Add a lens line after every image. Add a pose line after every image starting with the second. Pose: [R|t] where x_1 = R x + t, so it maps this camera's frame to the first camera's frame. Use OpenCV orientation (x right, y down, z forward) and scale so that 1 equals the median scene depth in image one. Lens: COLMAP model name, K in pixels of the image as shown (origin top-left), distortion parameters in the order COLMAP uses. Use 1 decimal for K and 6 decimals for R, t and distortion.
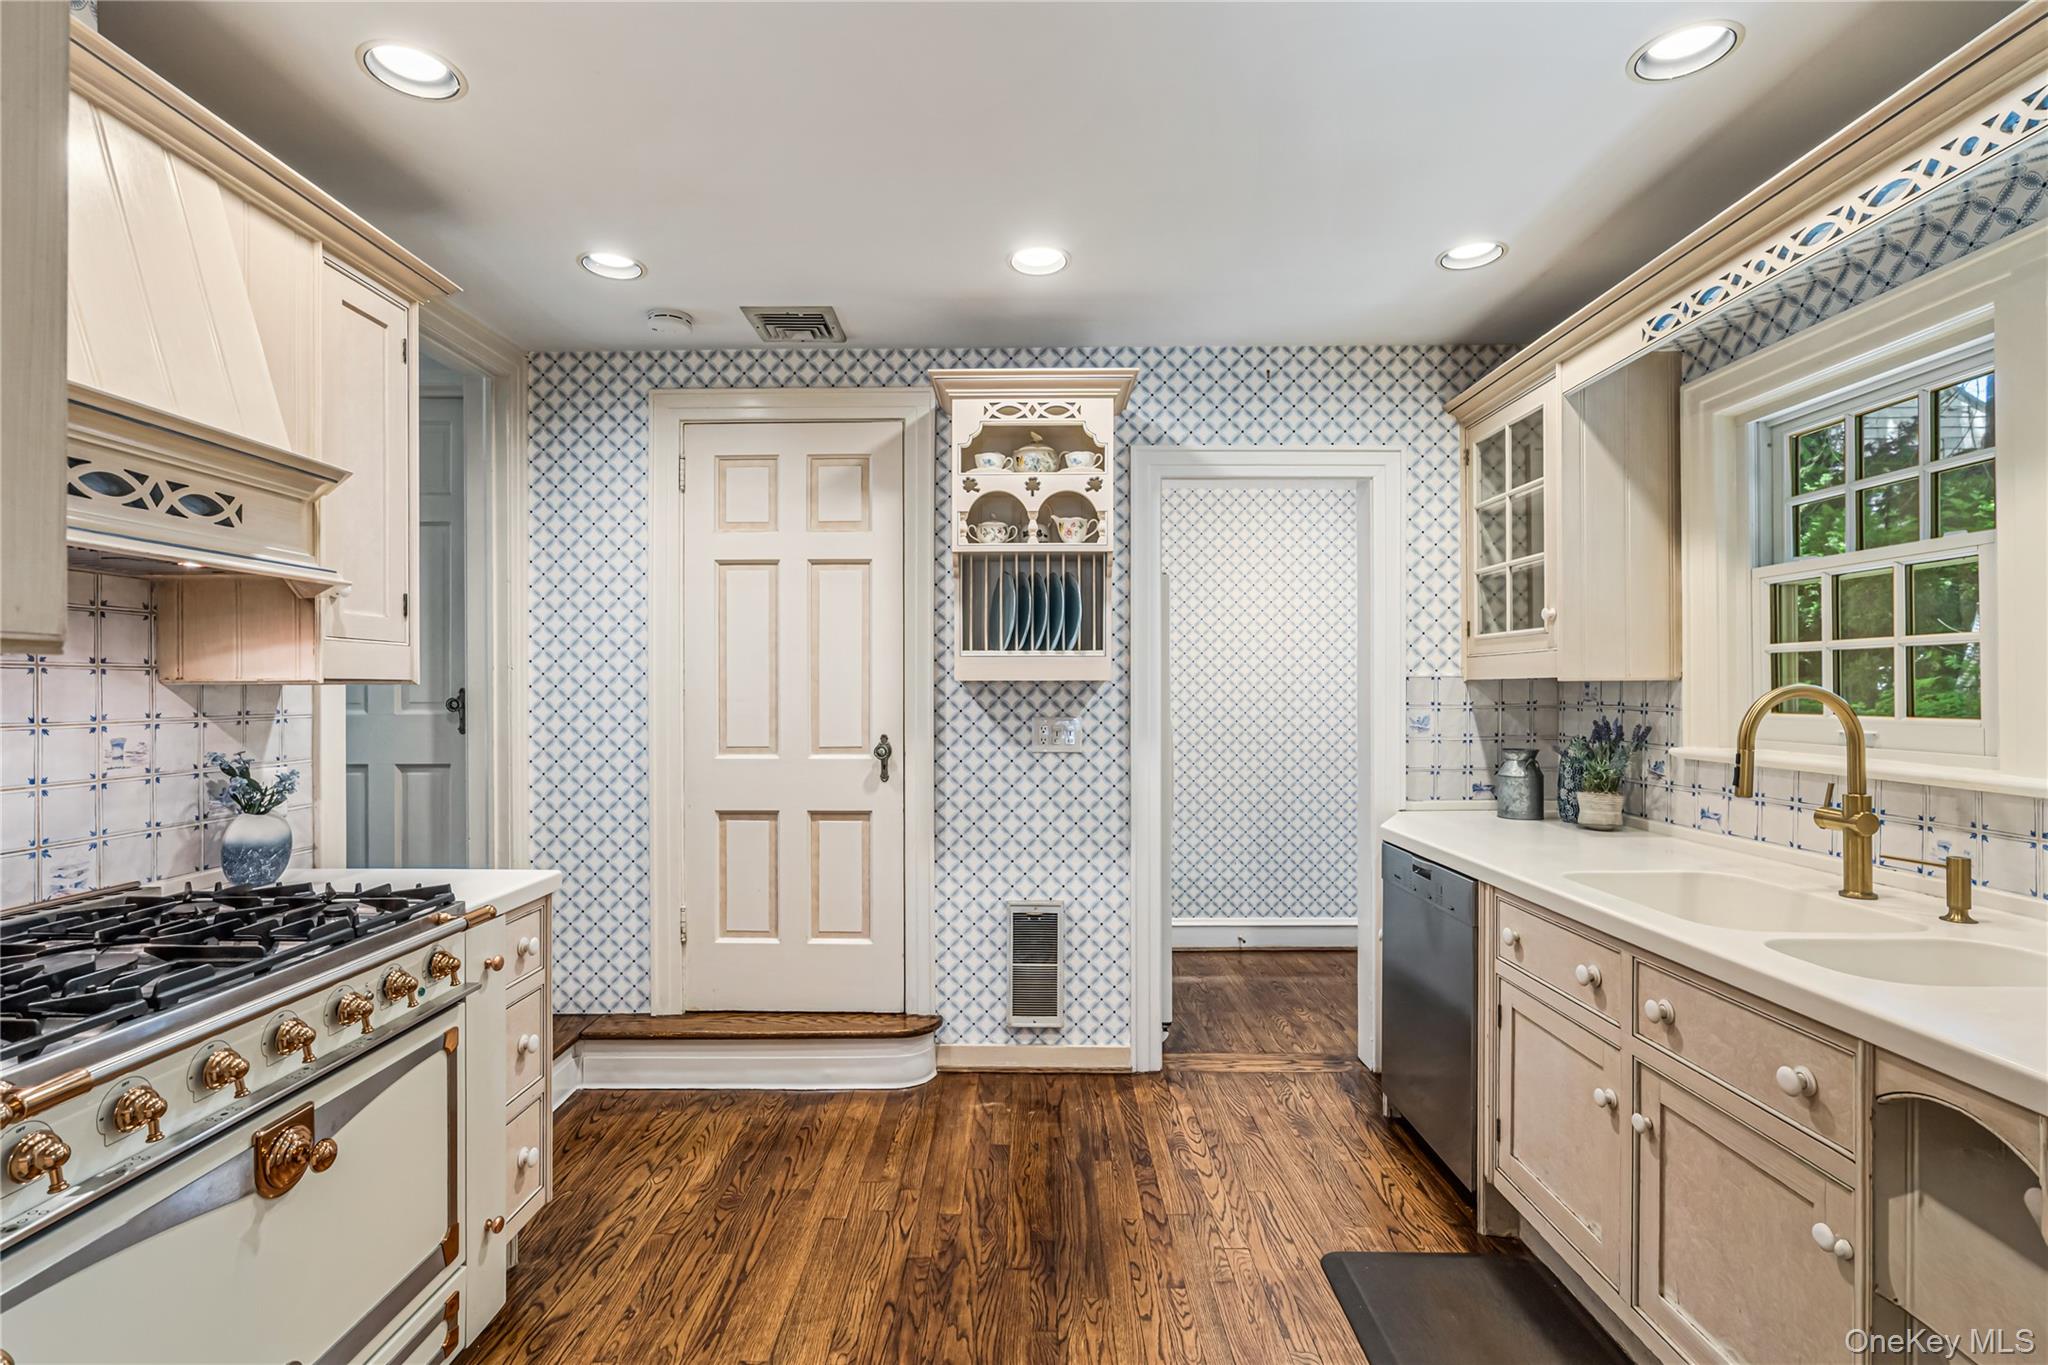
lens RADIAL K [[938.5, 0, 1006.2], [0, 938.5, 689.1], [0, 0, 1]] dist [-0.002916, 0.000054]
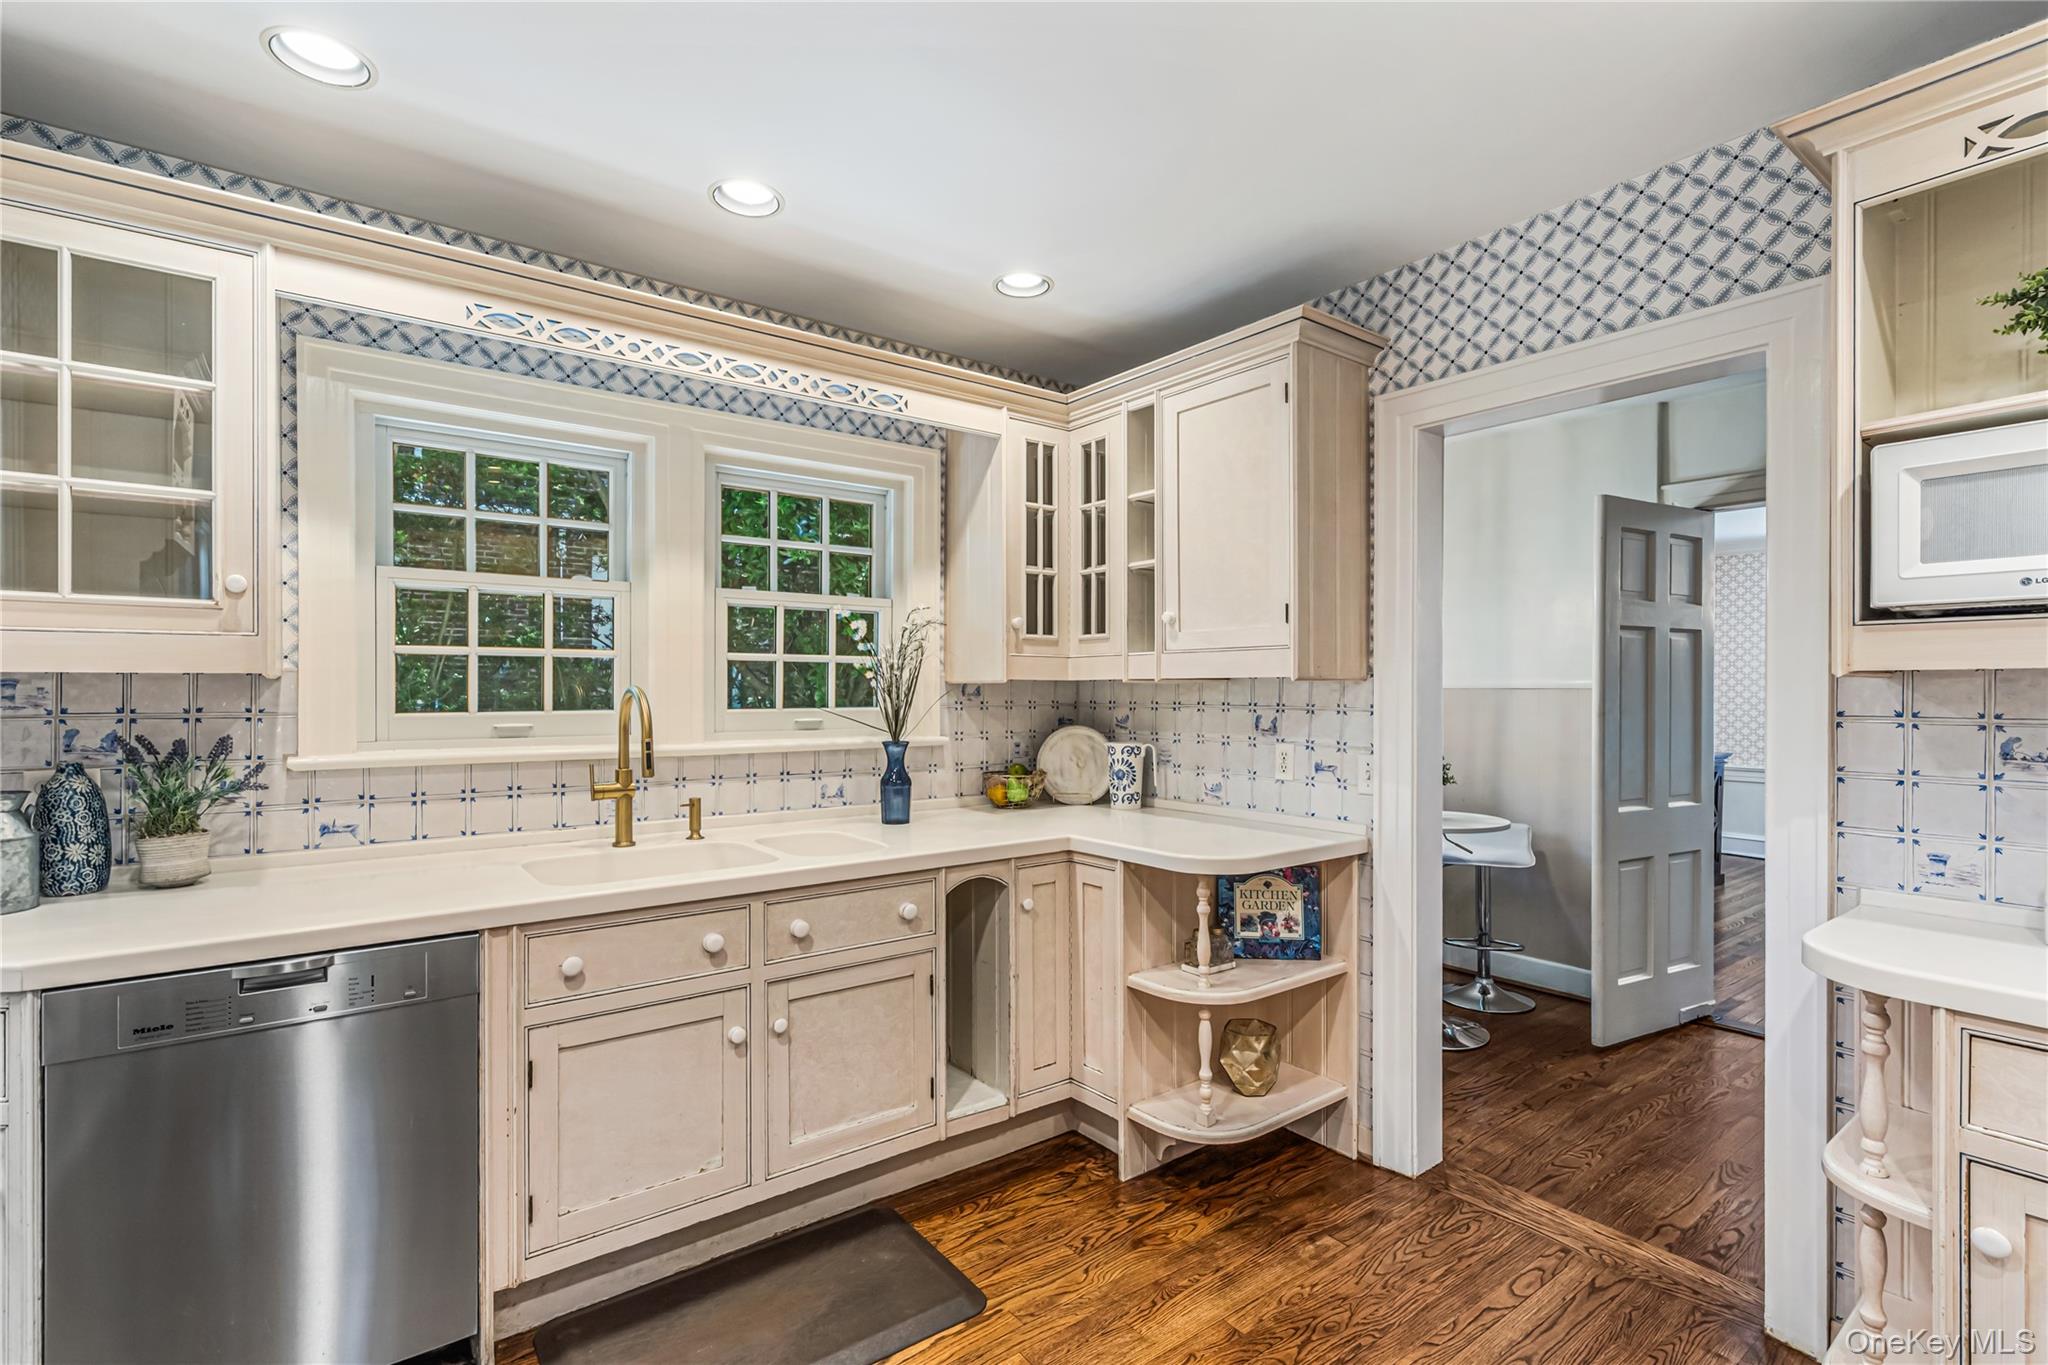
lens RADIAL K [[938.5, 0, 1006.2], [0, 938.5, 689.1], [0, 0, 1]] dist [-0.002916, 0.000054]
pose [[-0.610611, 0.002183, 0.791928, -0.494435], [0.000546, 0.999997, -0.002336, 0.002573], [-0.791931, -0.000994, -0.610610, 1.433363]]
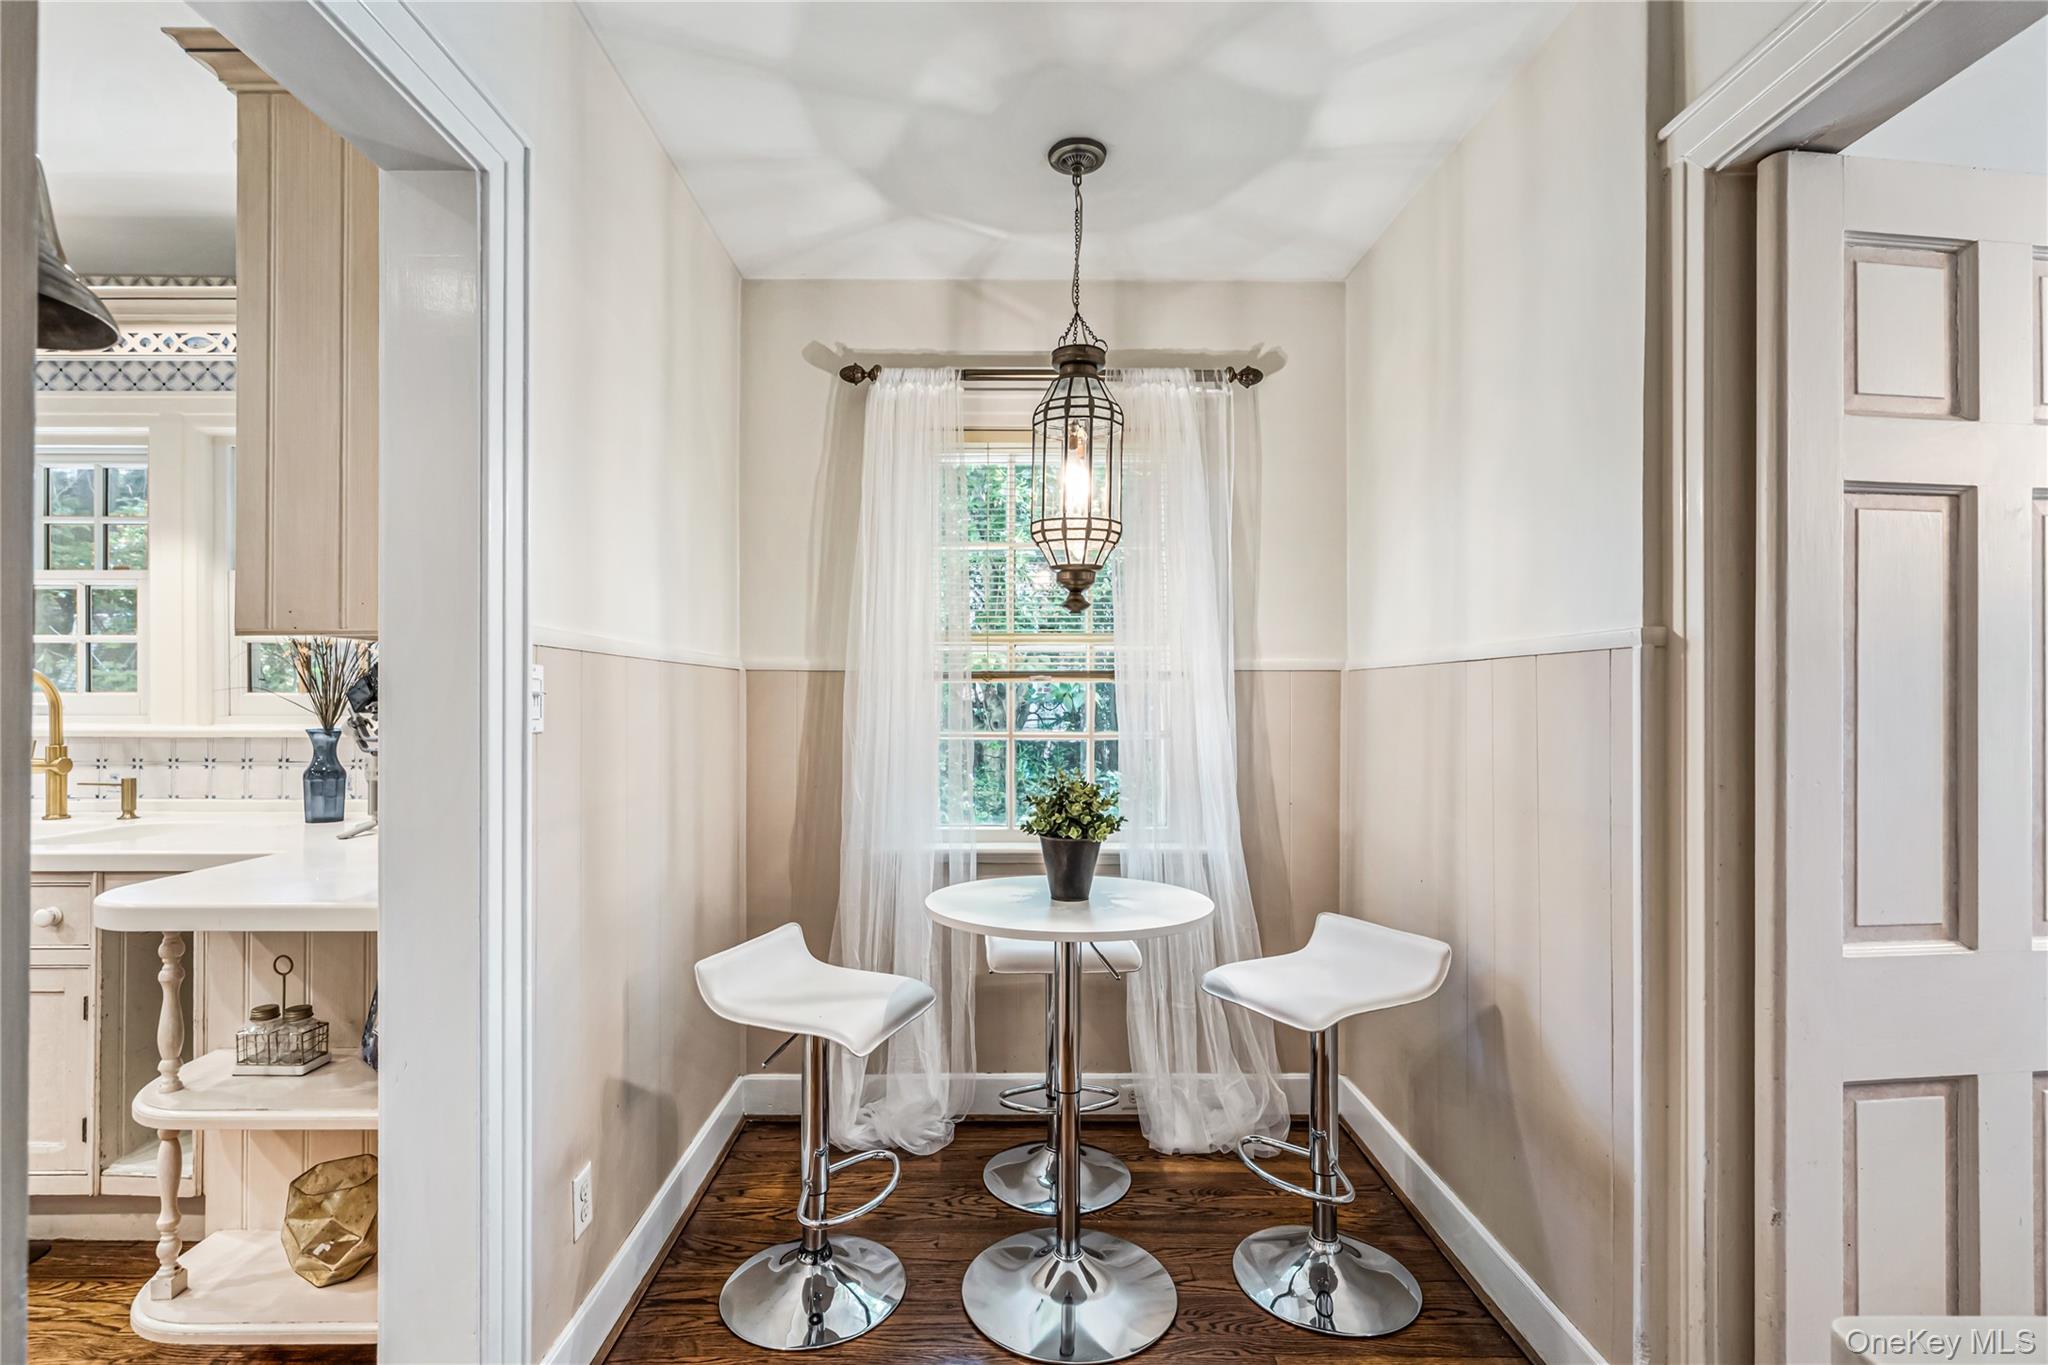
lens RADIAL K [[945.1, 0, 1024.0], [0, 945.1, 682.5], [0, 0, 1]] dist [-0.002104, -0.000306]
pose [[-0.029874, 0.008805, 0.999515, -0.556755], [0.000839, 0.999961, -0.008783, 0.031884], [-0.999553, 0.000576, -0.029880, -0.414636]]
